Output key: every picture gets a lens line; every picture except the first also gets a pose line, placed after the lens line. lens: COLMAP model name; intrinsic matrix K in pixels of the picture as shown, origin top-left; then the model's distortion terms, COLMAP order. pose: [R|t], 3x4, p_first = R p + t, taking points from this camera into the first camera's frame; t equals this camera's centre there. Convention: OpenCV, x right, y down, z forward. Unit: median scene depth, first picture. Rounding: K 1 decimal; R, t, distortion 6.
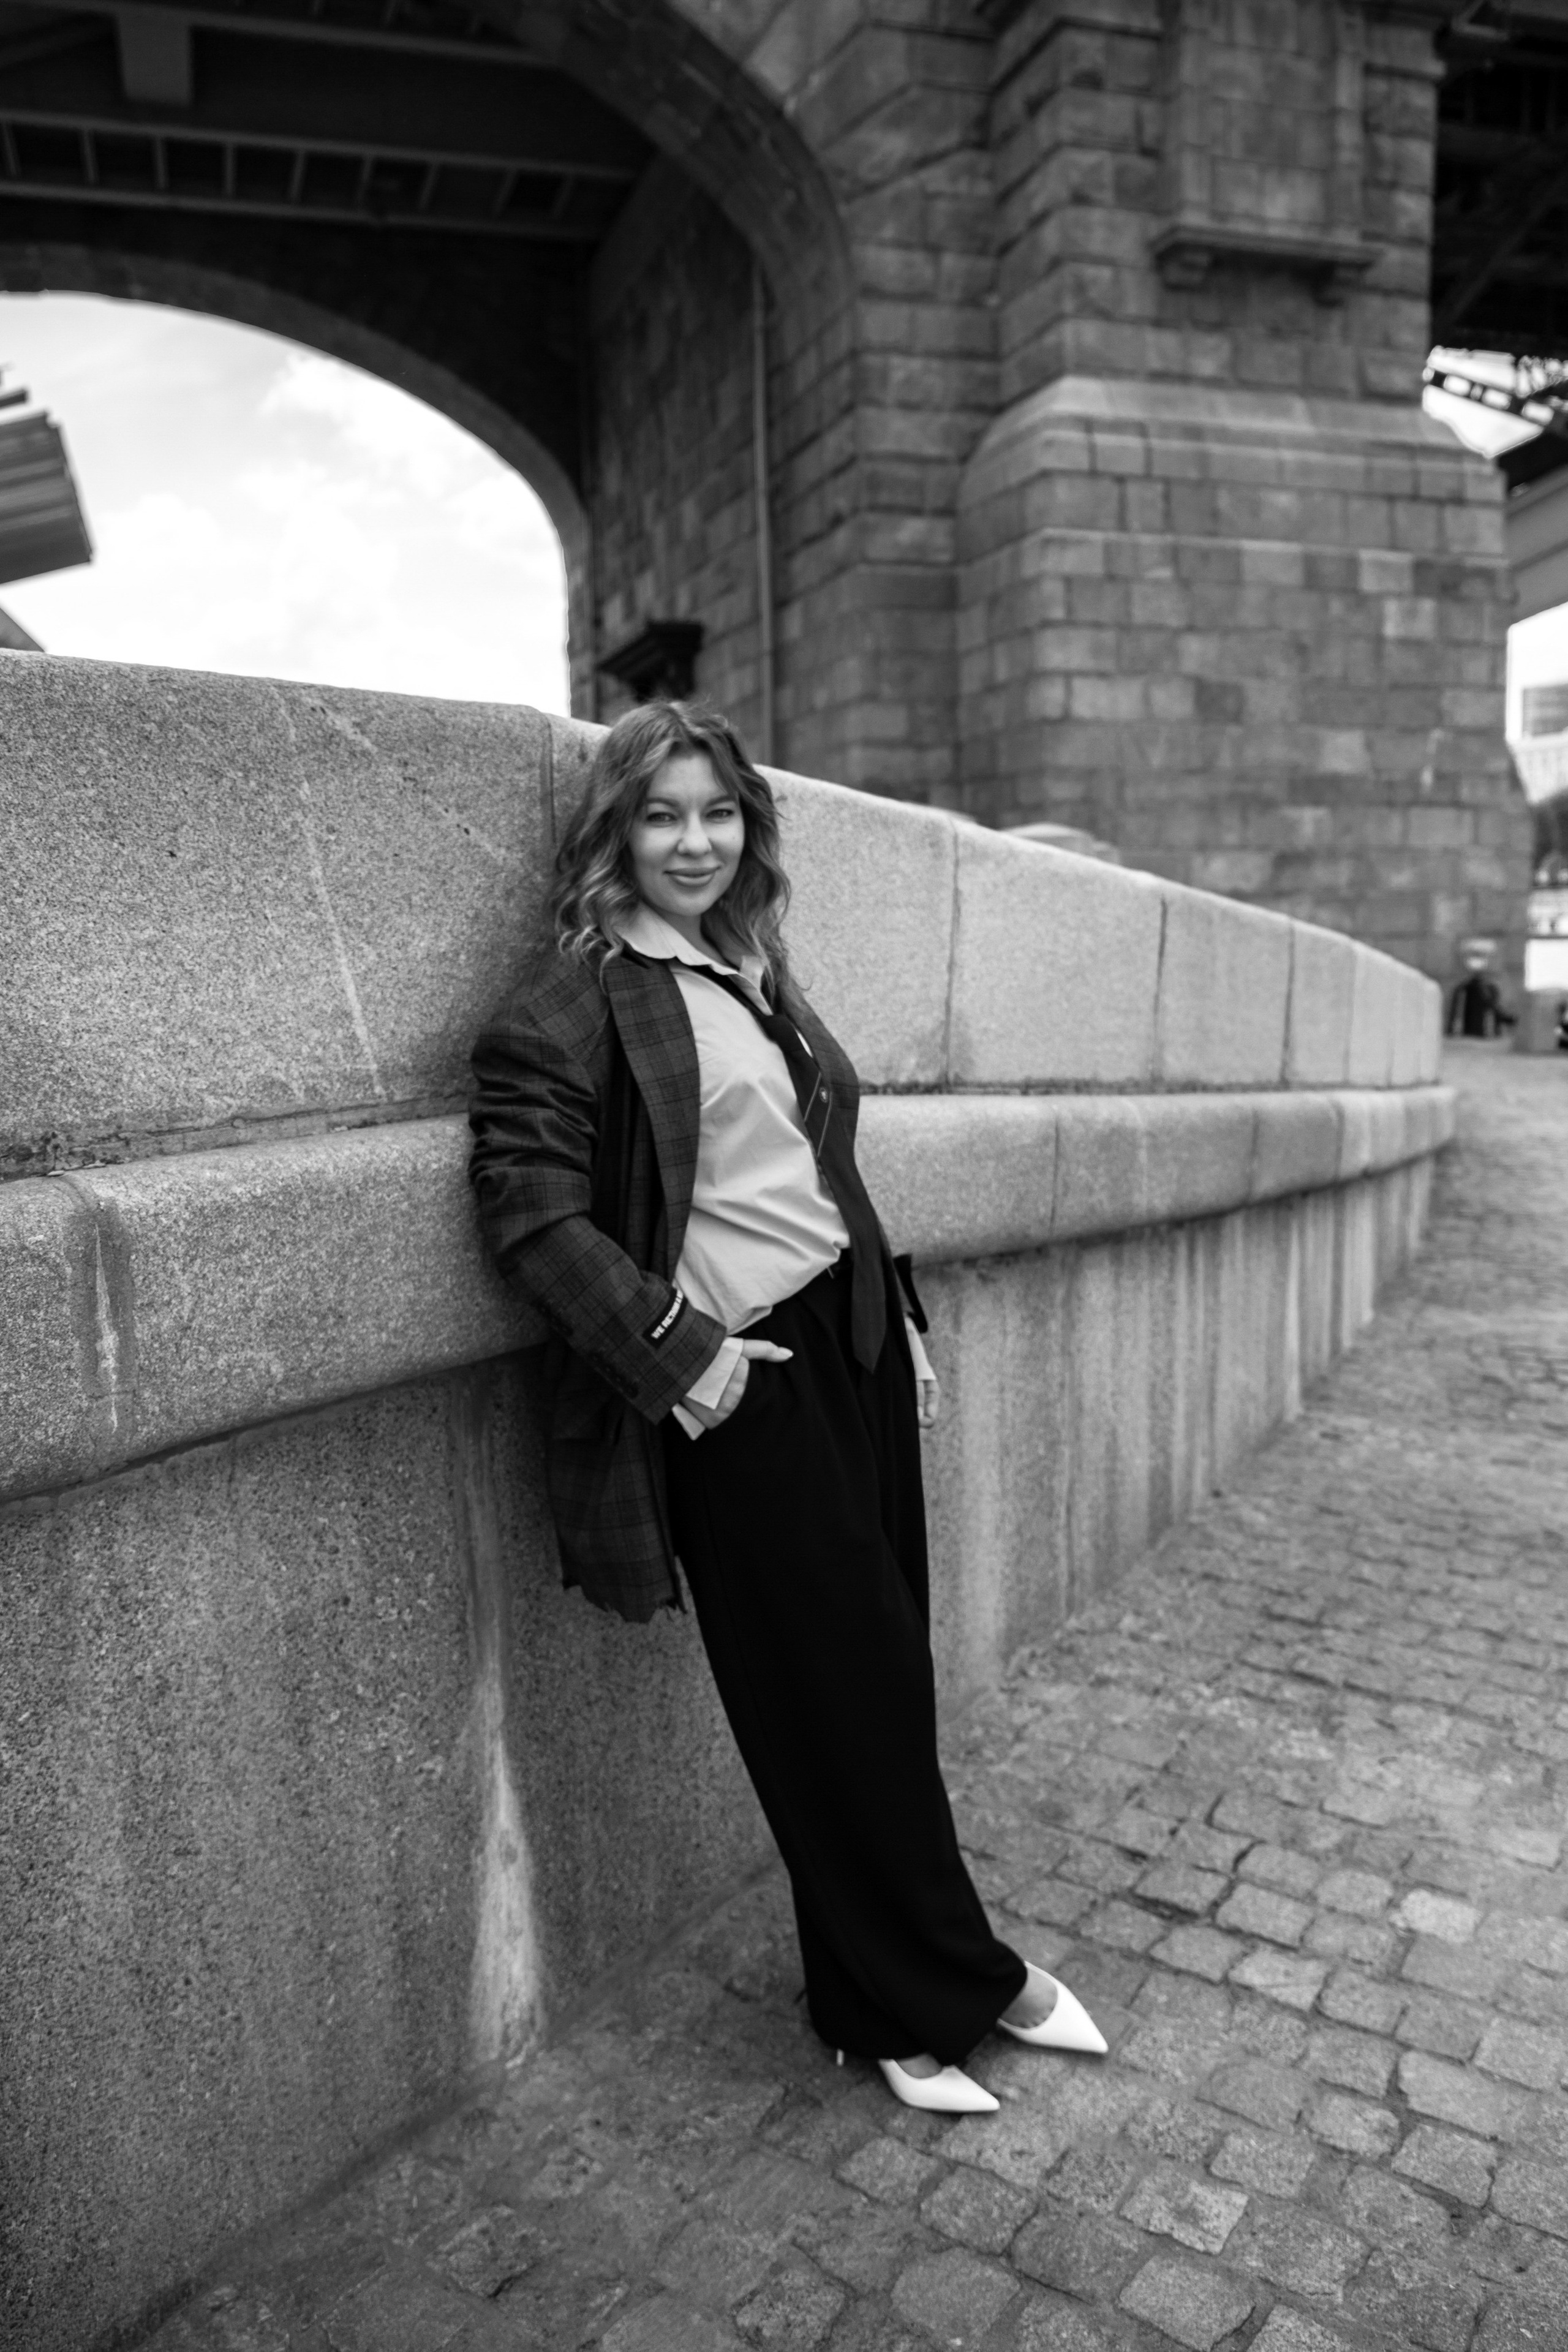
lens RADIAL K [[1996.7, 0, 839.6], [0, 1996.7, 1226.1], [0, 0, 1]] dist [-0.073710, 0.068166]
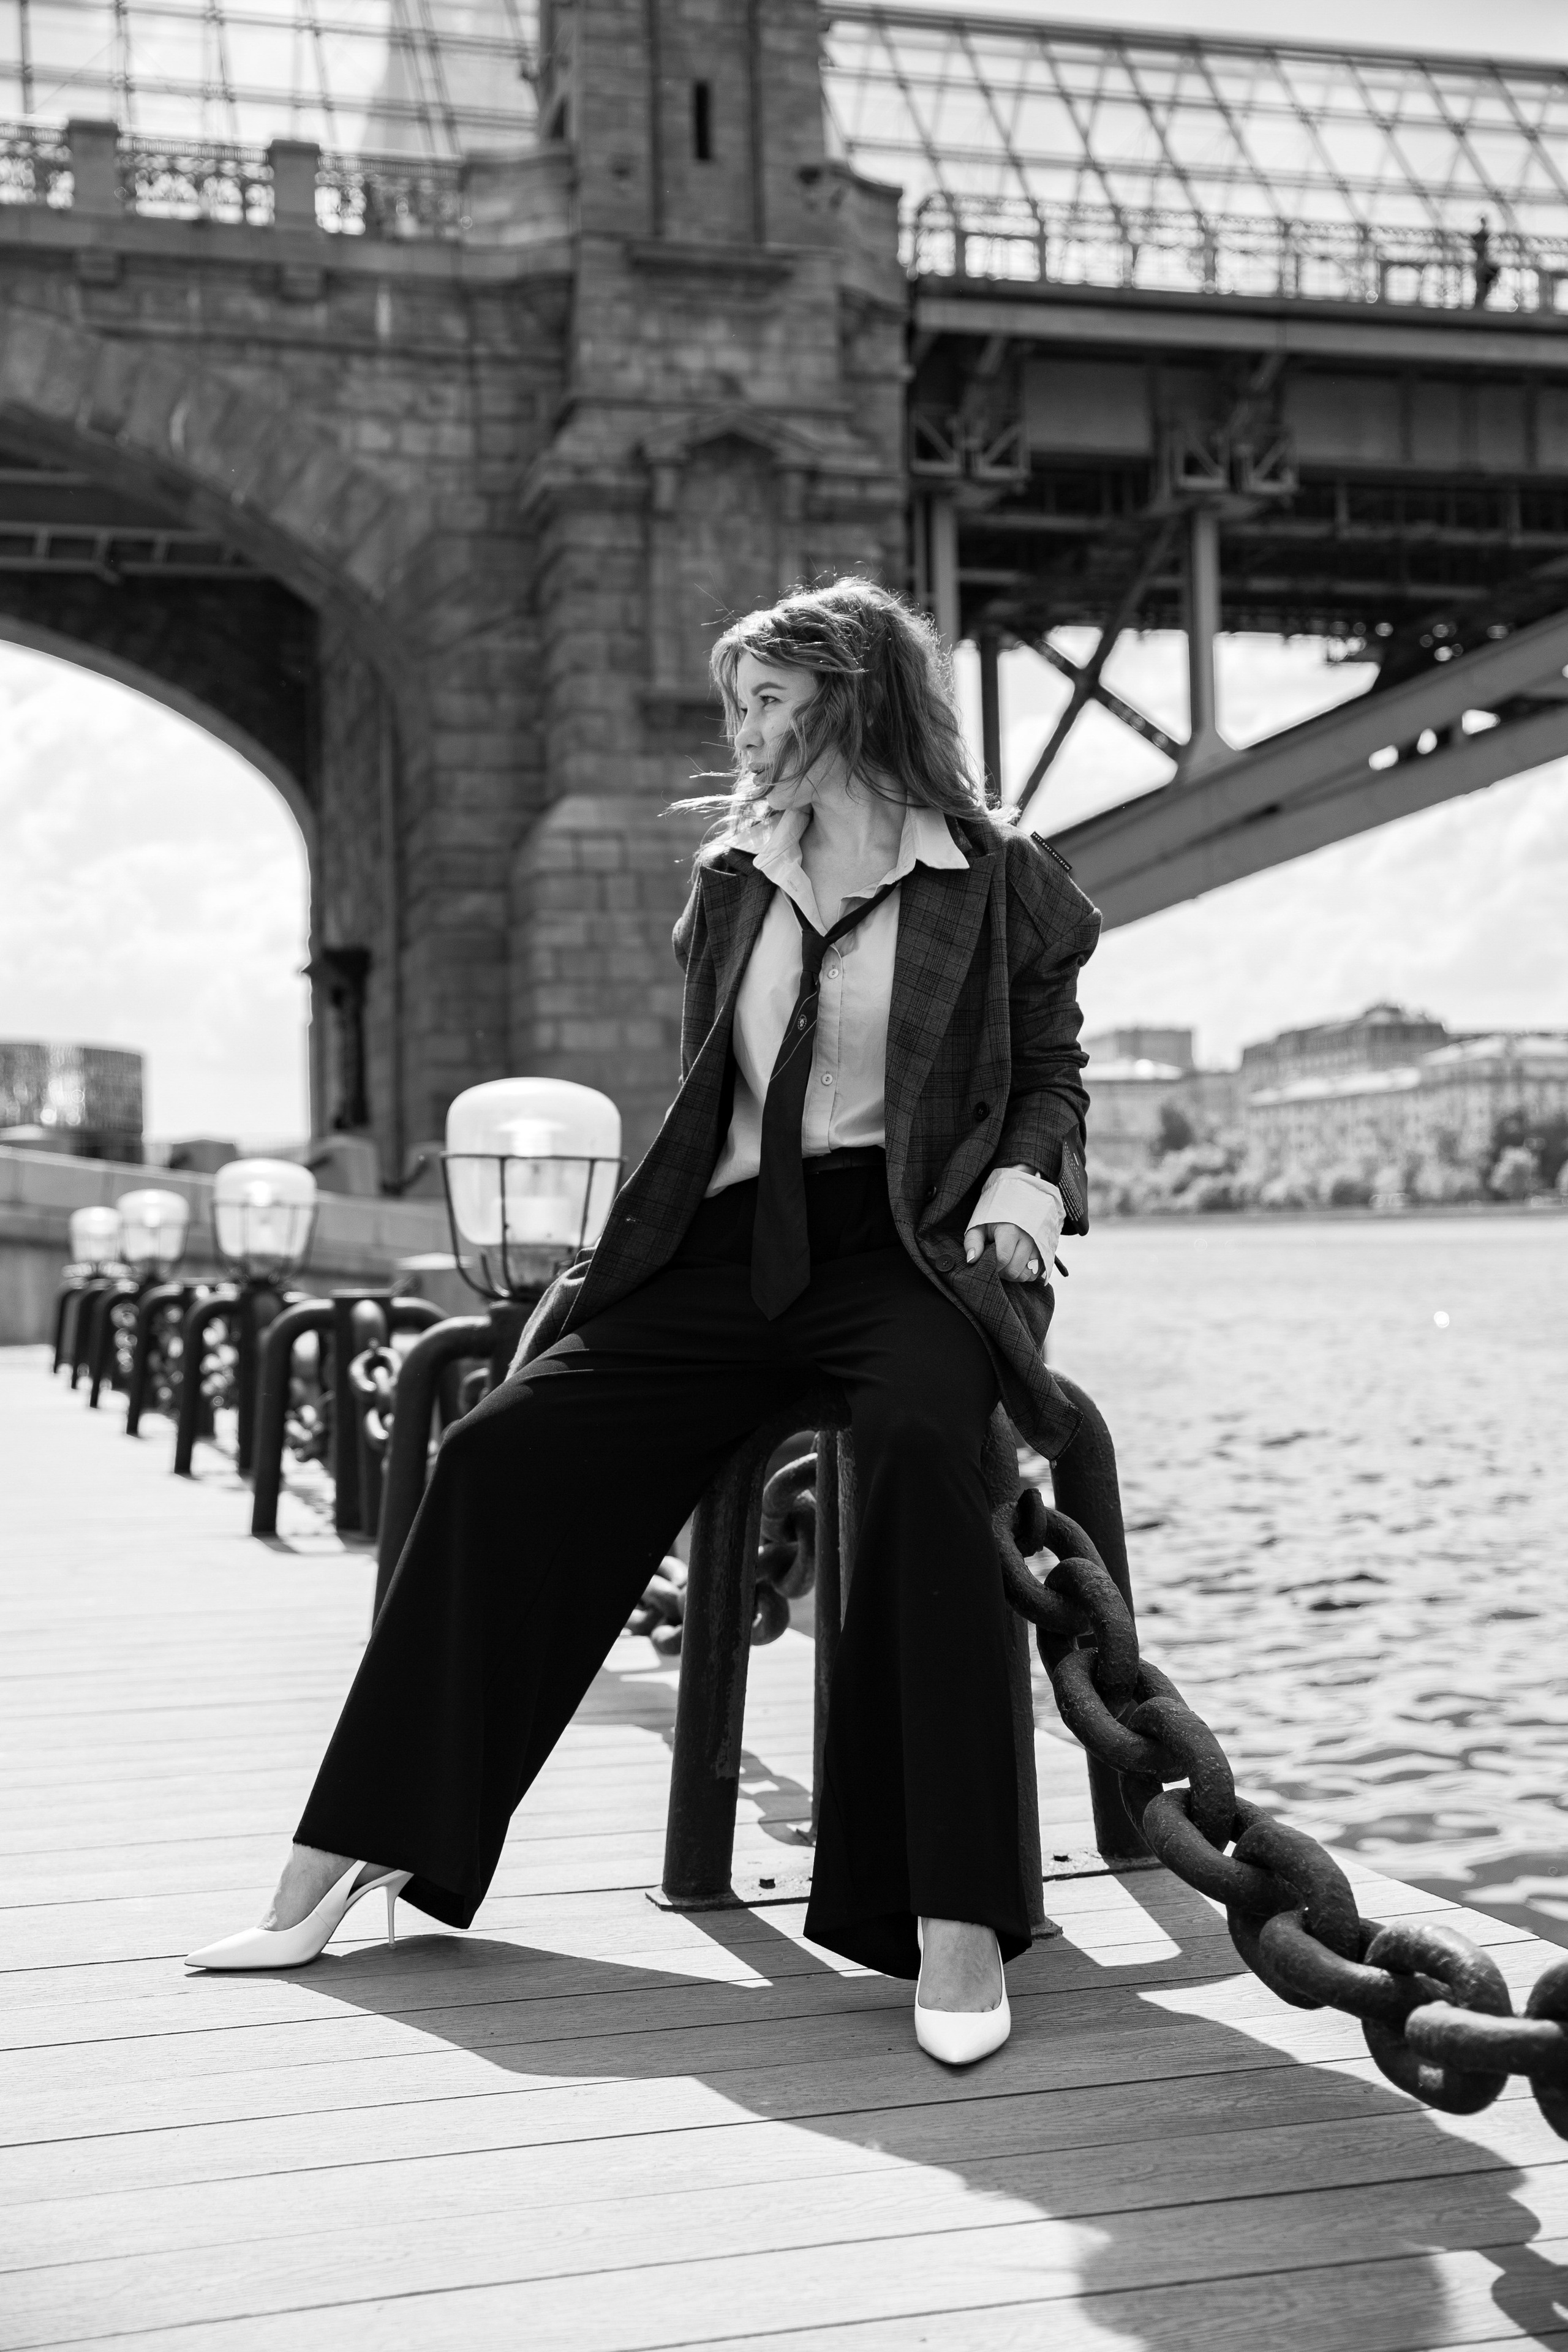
lens RADIAL K [[2889.1, 0, 780.8], [0, 2889.1, 1178.3], [0, 0, 1]] dist [-0.001164, 0.000000]
pose [[0.999416, -0.006516, -0.033556, 0.309560], [0.000668, 0.985201, -0.171400, 0.154474], [0.034176, 0.171278, 0.984630, -0.846966]]
